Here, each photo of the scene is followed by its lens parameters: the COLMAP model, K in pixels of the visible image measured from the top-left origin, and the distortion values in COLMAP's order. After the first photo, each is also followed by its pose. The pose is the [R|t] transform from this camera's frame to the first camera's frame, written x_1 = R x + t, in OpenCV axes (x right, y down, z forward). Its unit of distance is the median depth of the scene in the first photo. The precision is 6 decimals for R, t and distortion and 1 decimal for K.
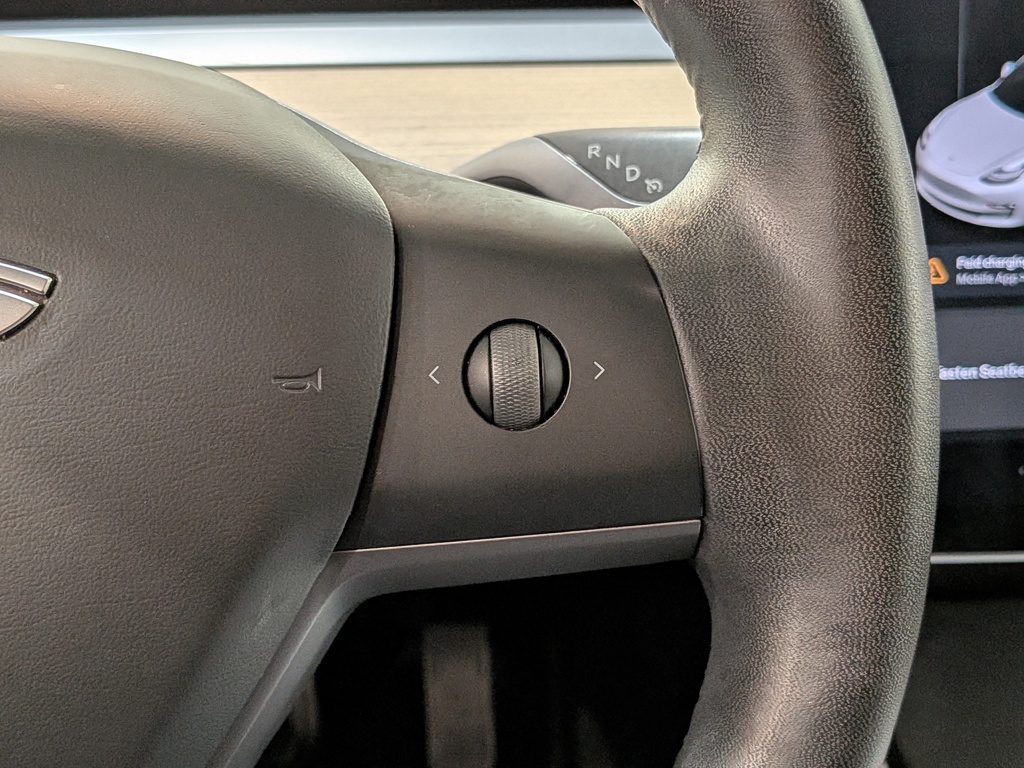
lens RADIAL K [[1397.0, 0, 497.3], [0, 1397.0, 363.1], [0, 0, 1]] dist [0.083902, 0.000000]
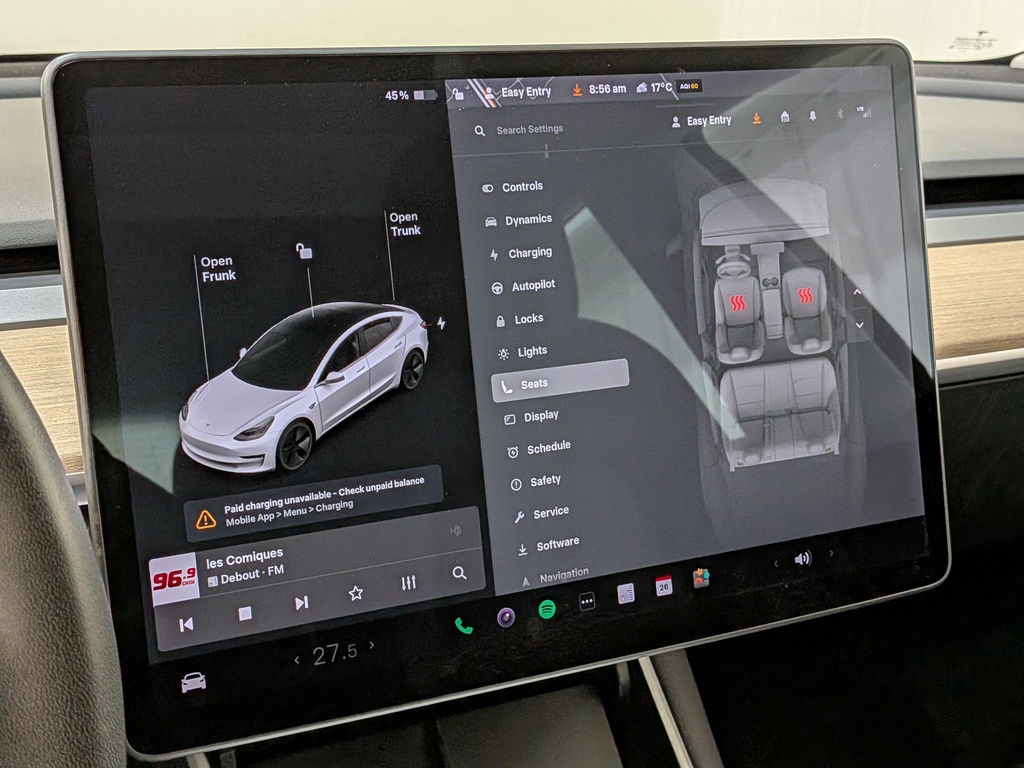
lens RADIAL K [[1494.7, 0, 502.0], [0, 1494.7, 391.1], [0, 0, 1]] dist [0.068114, 0.000000]
pose [[0.939912, -0.091978, 0.328794, 0.217740], [0.115116, 0.992013, -0.051569, -0.126815], [-0.321425, 0.086319, 0.942993, -0.505342]]
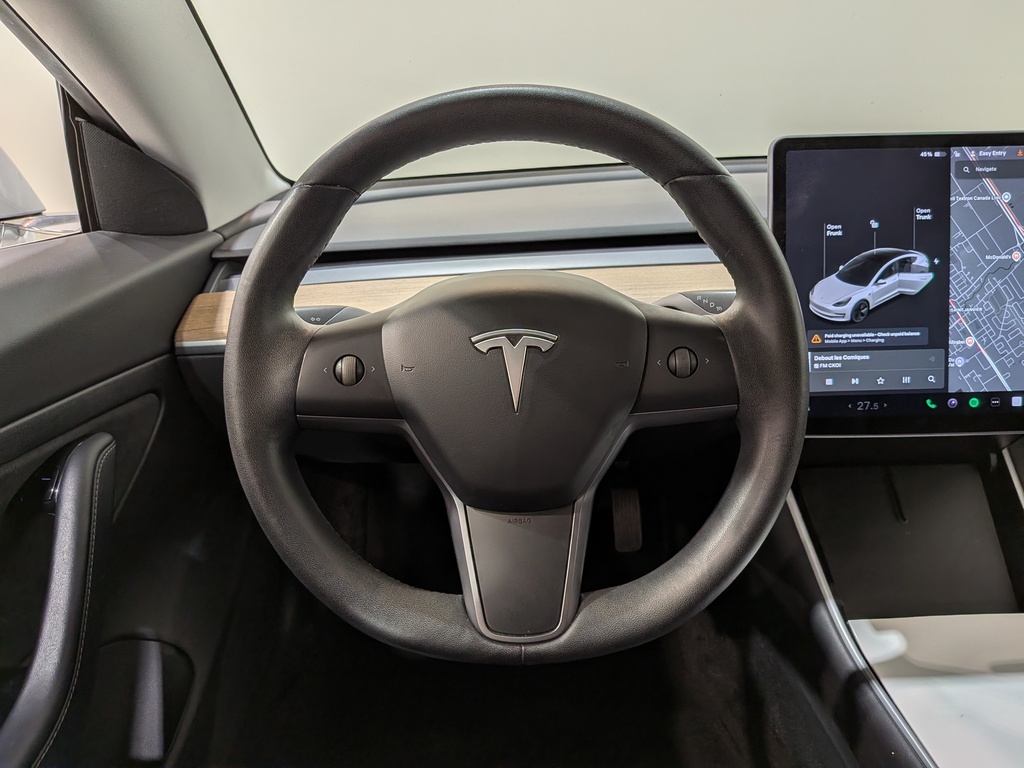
lens RADIAL K [[766.6, 0, 509.1], [0, 766.6, 380.8], [0, 0, 1]] dist [-0.002706, -0.033715]
pose [[0.992732, 0.001923, -0.120334, -0.186692], [-0.006296, 0.999333, -0.035971, 0.125440], [0.120184, 0.036467, 0.992082, -0.950641]]
